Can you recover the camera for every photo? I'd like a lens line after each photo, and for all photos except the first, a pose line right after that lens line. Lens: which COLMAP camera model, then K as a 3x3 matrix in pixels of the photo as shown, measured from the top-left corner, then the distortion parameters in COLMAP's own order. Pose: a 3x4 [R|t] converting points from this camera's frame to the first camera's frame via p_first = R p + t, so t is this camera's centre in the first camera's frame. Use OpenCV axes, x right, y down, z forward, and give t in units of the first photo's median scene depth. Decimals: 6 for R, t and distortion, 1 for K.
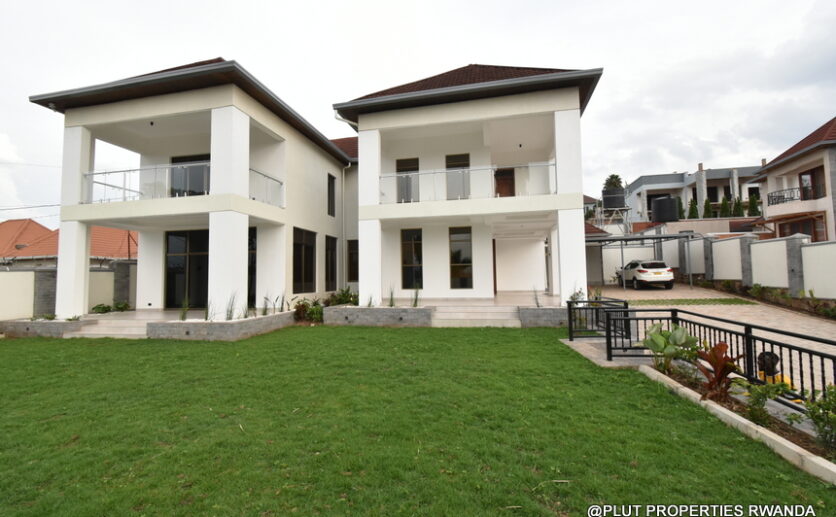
lens RADIAL K [[357.6, 0, 426.1], [0, 357.6, 259.4], [0, 0, 1]] dist [-0.000021, 0.000055]
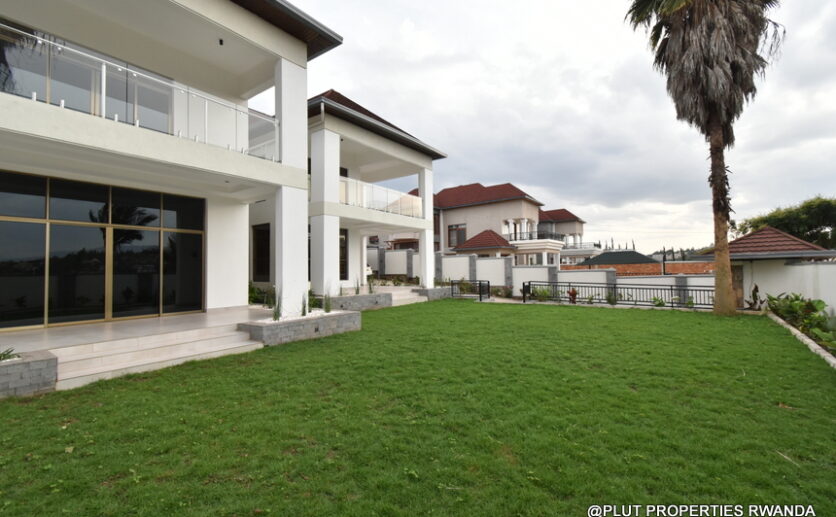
lens RADIAL K [[366.1, 0, 418.0], [0, 366.1, 258.5], [0, 0, 1]] dist [-0.003452, 0.000201]
pose [[0.404221, 0.036224, 0.913944, -1.078357], [-0.030720, 0.999189, -0.026016, 0.040285], [-0.914145, -0.017560, 0.405007, 0.336486]]
